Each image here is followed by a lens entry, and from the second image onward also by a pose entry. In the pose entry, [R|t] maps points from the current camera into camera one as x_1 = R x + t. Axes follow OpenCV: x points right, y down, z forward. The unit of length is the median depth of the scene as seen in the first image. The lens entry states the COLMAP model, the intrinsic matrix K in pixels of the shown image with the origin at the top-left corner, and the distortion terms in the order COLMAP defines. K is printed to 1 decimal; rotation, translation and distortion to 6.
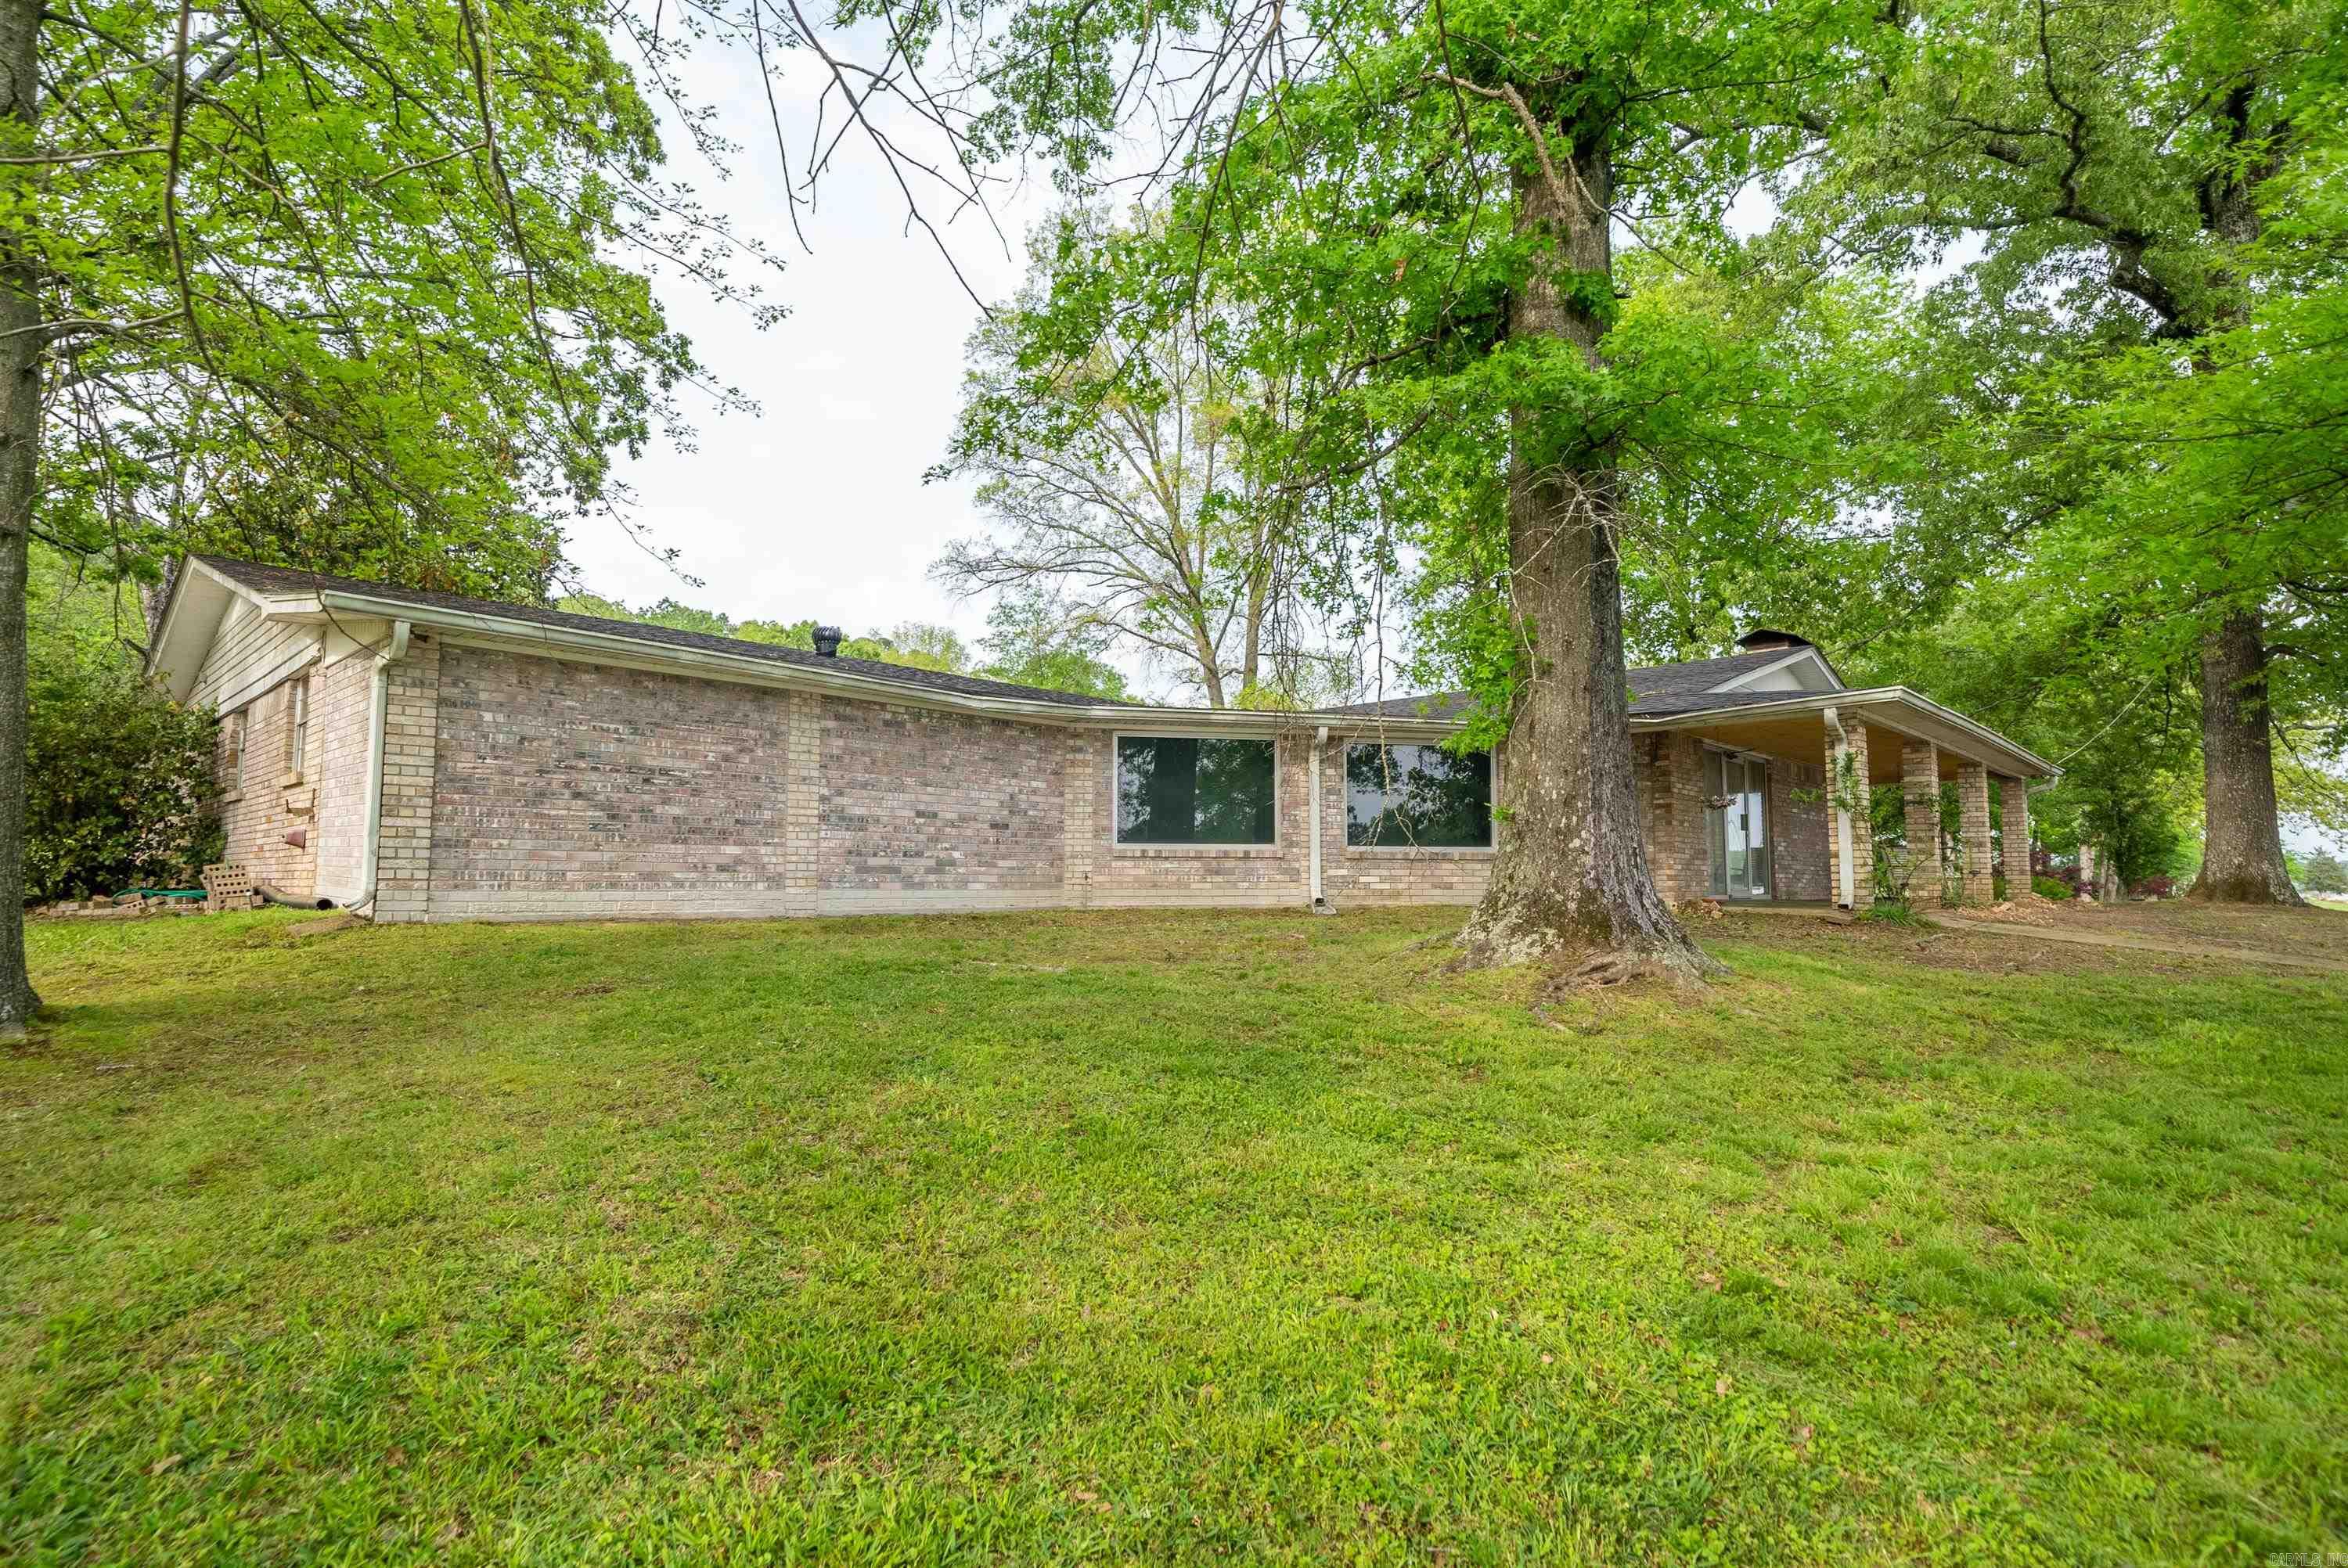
lens RADIAL K [[1151.4, 0, 1179.6], [0, 1151.4, 781.6], [0, 0, 1]] dist [-0.004561, 0.000101]
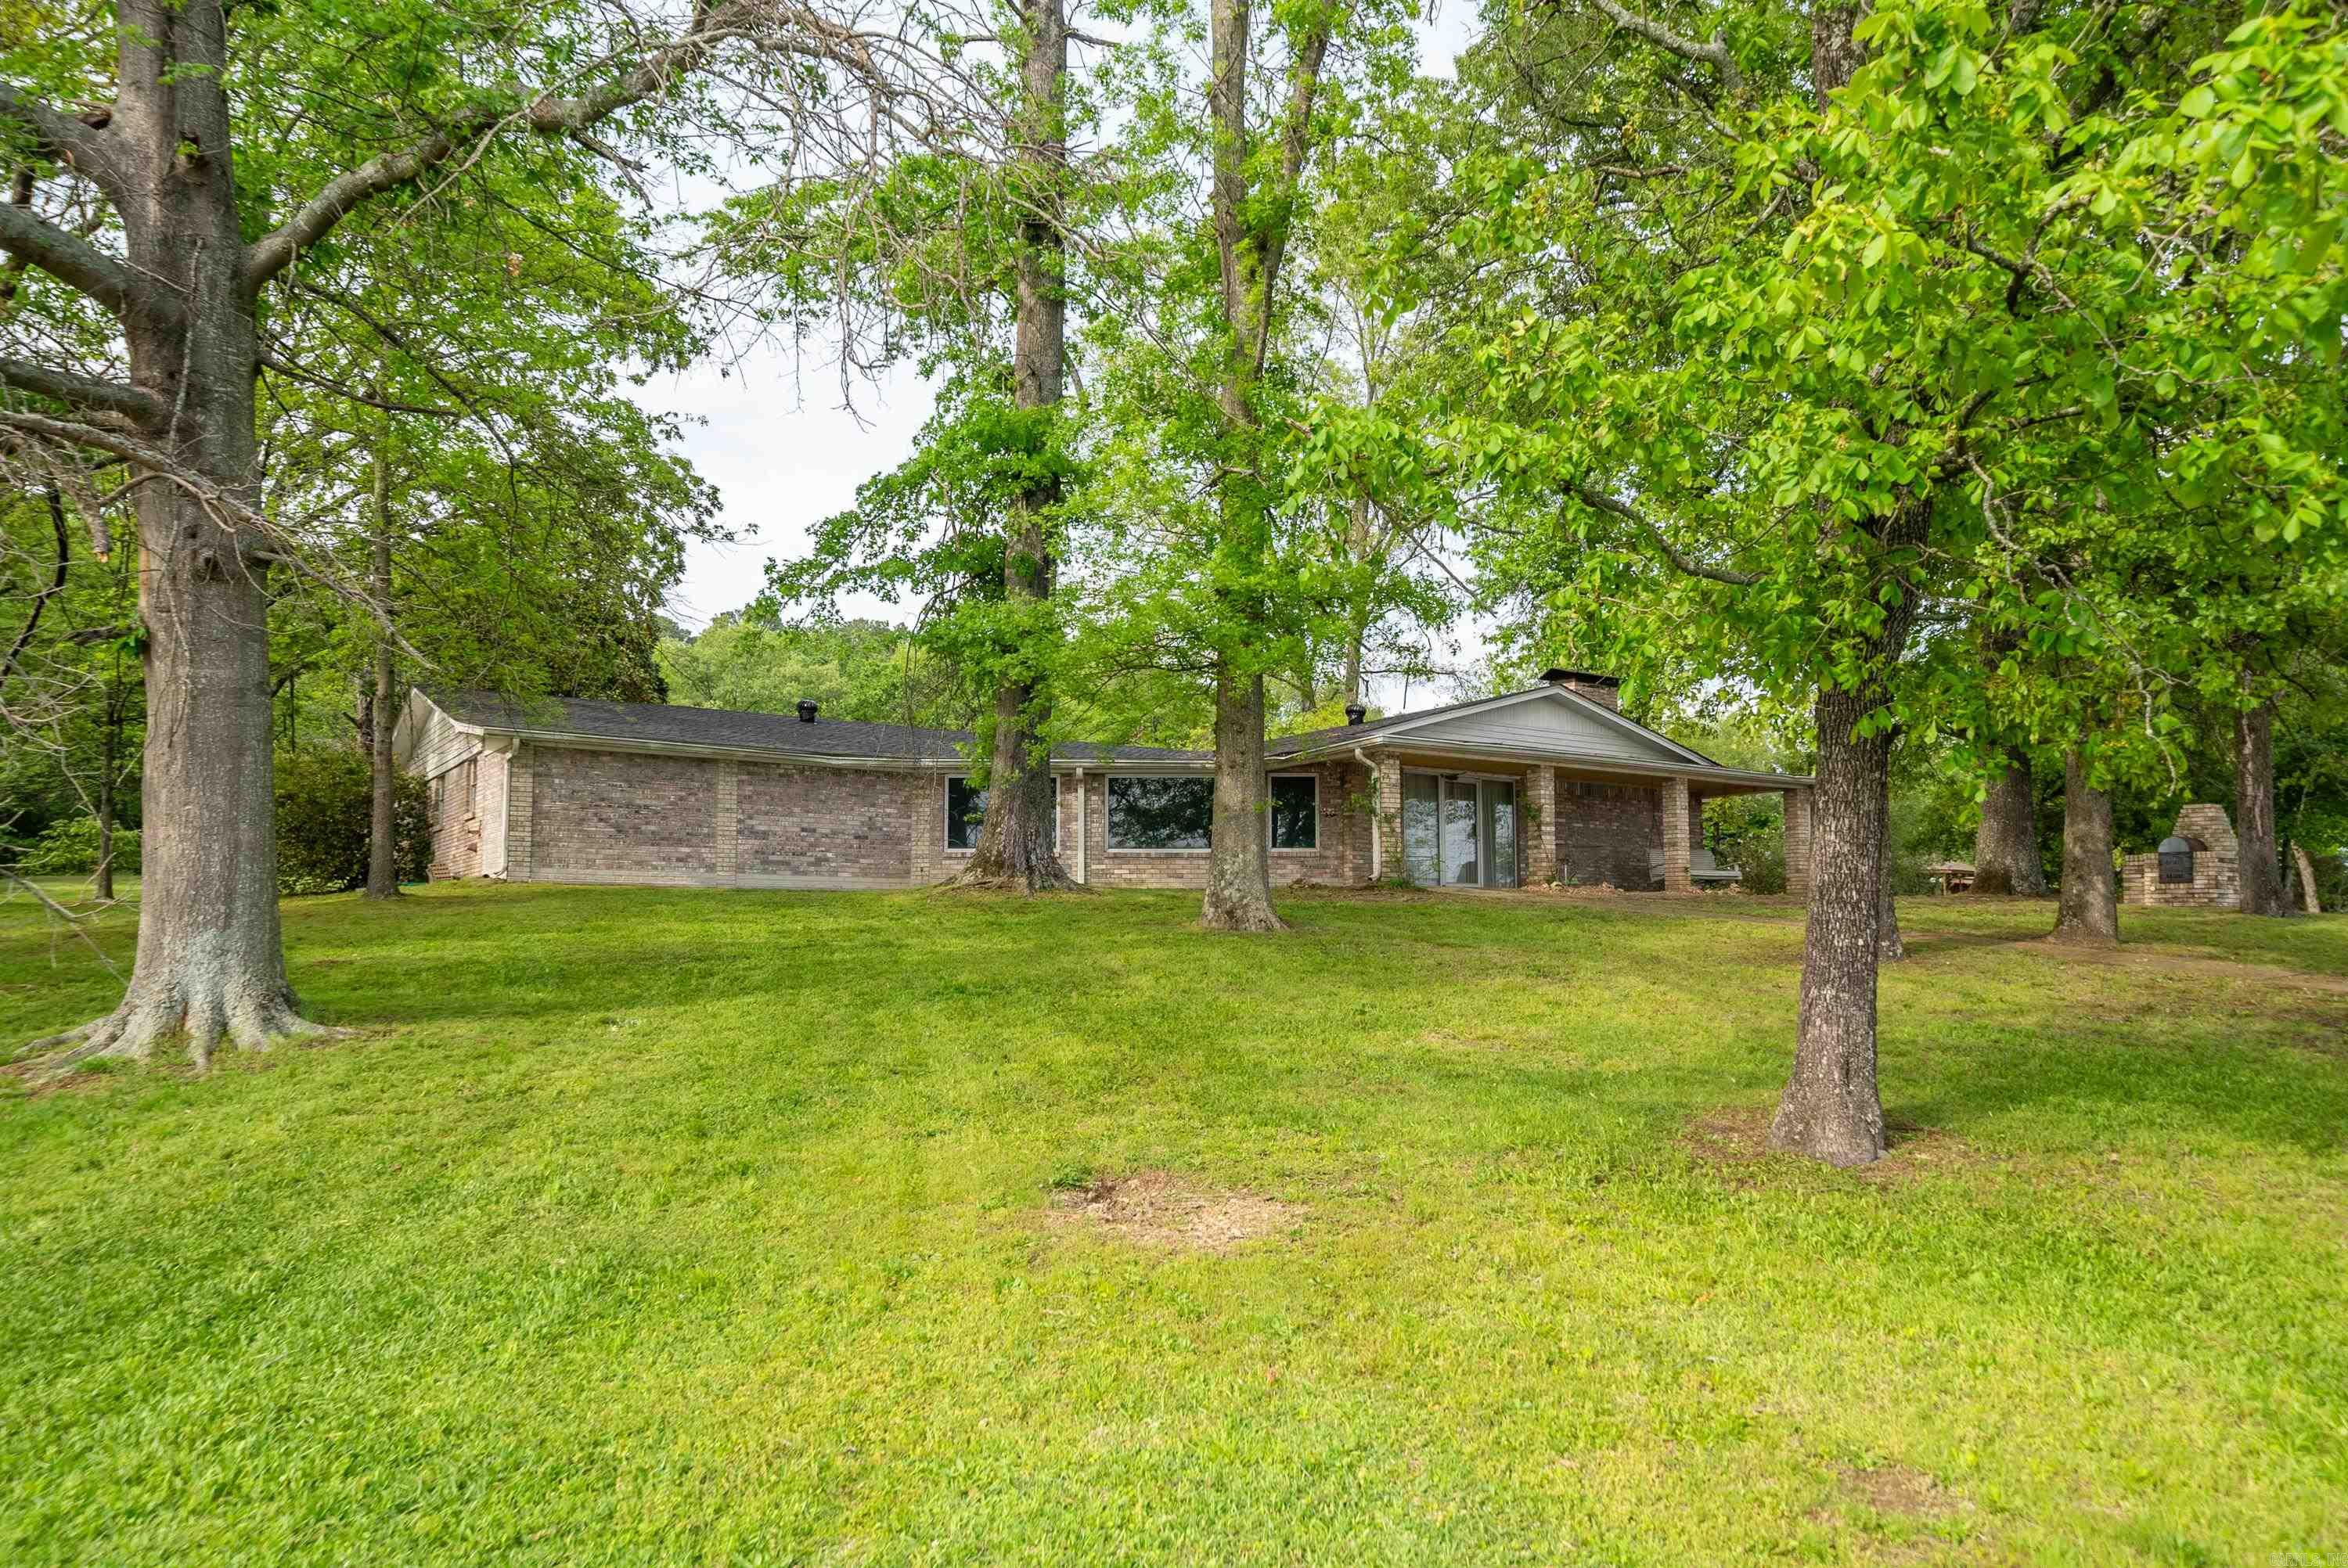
lens RADIAL K [[1569.6, 0, 1170.9], [0, 1569.6, 787.5], [0, 0, 1]] dist [0.004186, -0.000026]
pose [[0.973577, -0.024358, -0.227054, 0.891103], [0.020461, 0.999600, -0.019501, 0.024962], [0.227439, 0.014340, 0.973687, -1.192575]]
